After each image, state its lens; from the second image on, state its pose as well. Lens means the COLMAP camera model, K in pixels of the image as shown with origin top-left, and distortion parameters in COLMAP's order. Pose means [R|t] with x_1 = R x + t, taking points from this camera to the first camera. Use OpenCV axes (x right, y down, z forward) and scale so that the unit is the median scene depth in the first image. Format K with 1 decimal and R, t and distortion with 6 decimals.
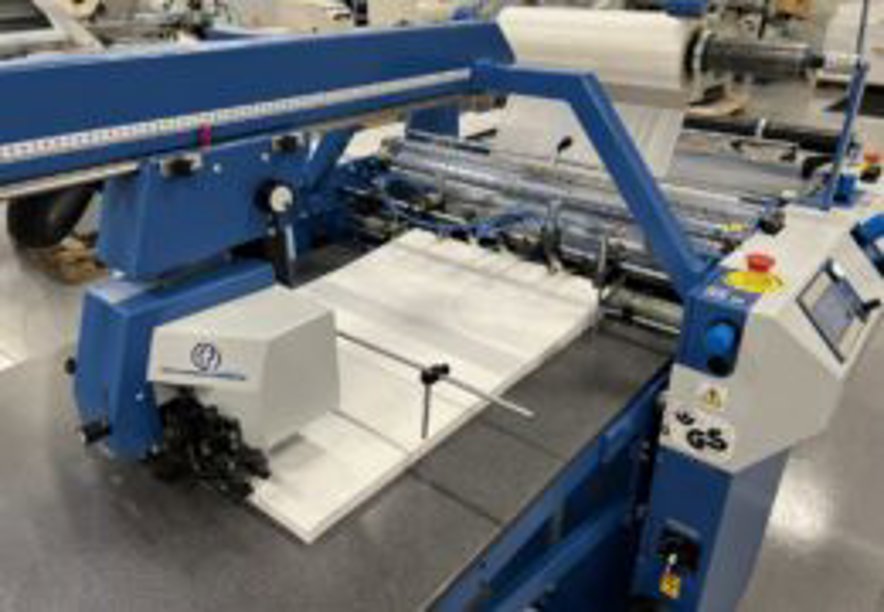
lens RADIAL K [[667.2, 0, 442.0], [0, 667.2, 306.0], [0, 0, 1]] dist [0.038426, -0.006223]
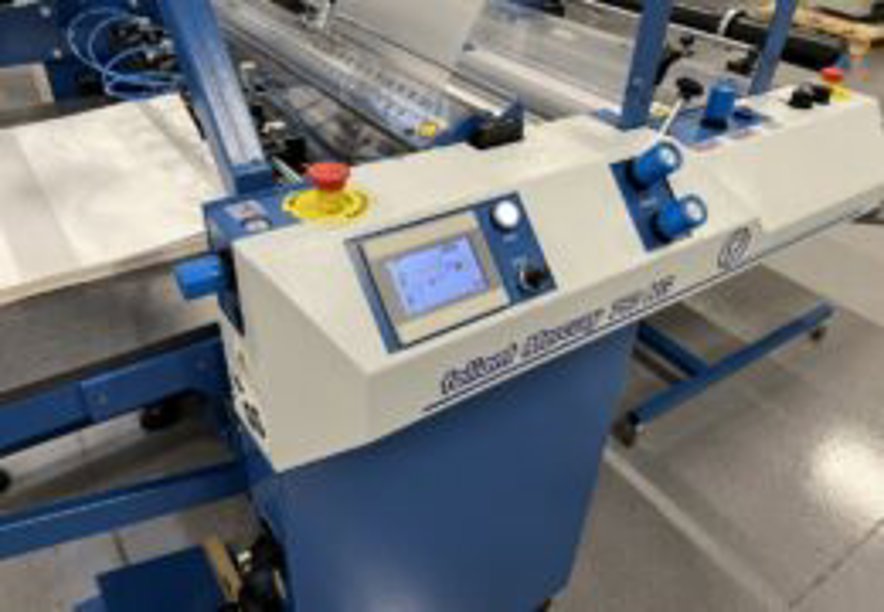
lens RADIAL K [[660.8, 0, 442.0], [0, 660.8, 306.0], [0, 0, 1]] dist [0.038717, -0.006624]
pose [[0.959721, 0.194769, -0.202486, 0.680492], [-0.164513, 0.973808, 0.156952, -0.056535], [0.227752, -0.117319, 0.966626, 0.371346]]
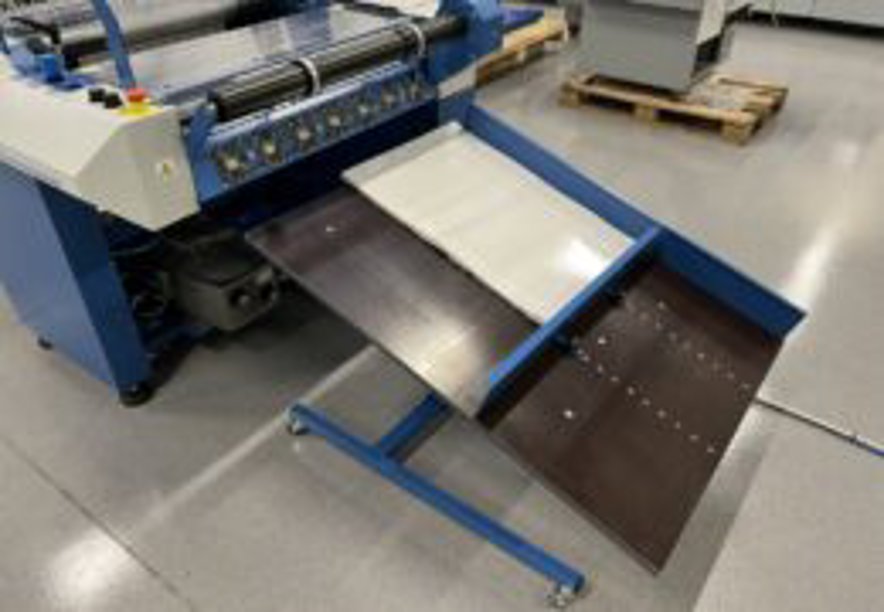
lens RADIAL K [[667.2, 0, 442.0], [0, 667.2, 306.0], [0, 0, 1]] dist [0.038426, -0.006223]
pose [[0.039663, 0.583425, -0.811198, 2.234291], [-0.452335, 0.734372, 0.506054, -0.939588], [0.890966, 0.346862, 0.293031, 1.826377]]
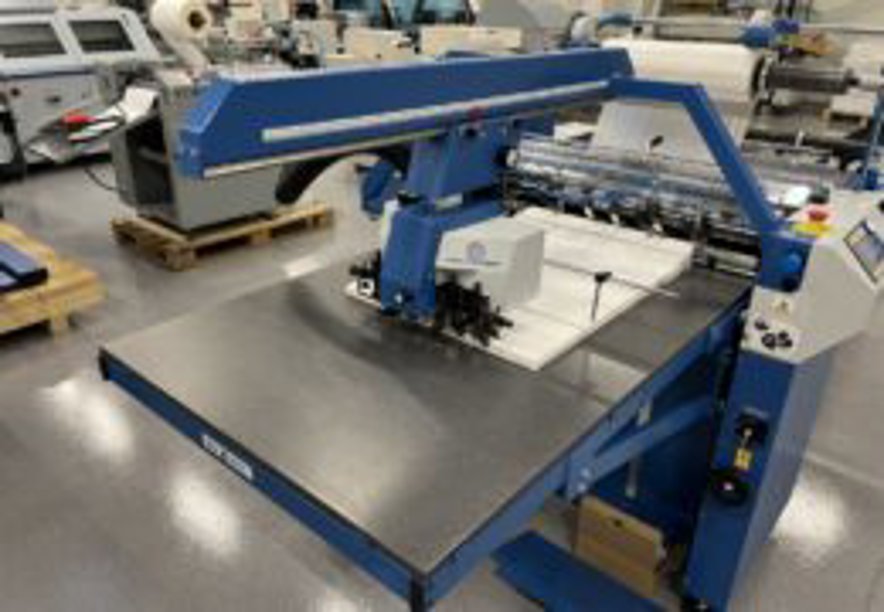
lens RADIAL K [[660.8, 0, 442.0], [0, 660.8, 306.0], [0, 0, 1]] dist [0.038717, -0.006624]
pose [[0.999595, 0.025507, -0.012584, -0.288057], [-0.025940, 0.999033, -0.035500, 0.186707], [0.011666, 0.035812, 0.999290, -0.405148]]
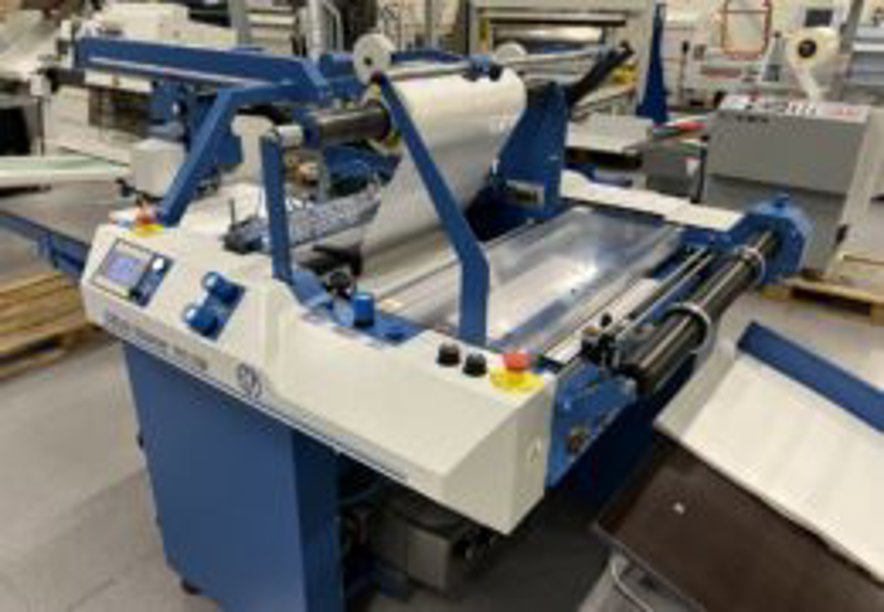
lens RADIAL K [[660.8, 0, 442.0], [0, 660.8, 306.0], [0, 0, 1]] dist [0.038717, -0.006624]
pose [[0.046760, 0.423008, -0.904919, 1.783666], [-0.477524, 0.805157, 0.351699, -0.685082], [0.877373, 0.415675, 0.239646, 1.217912]]
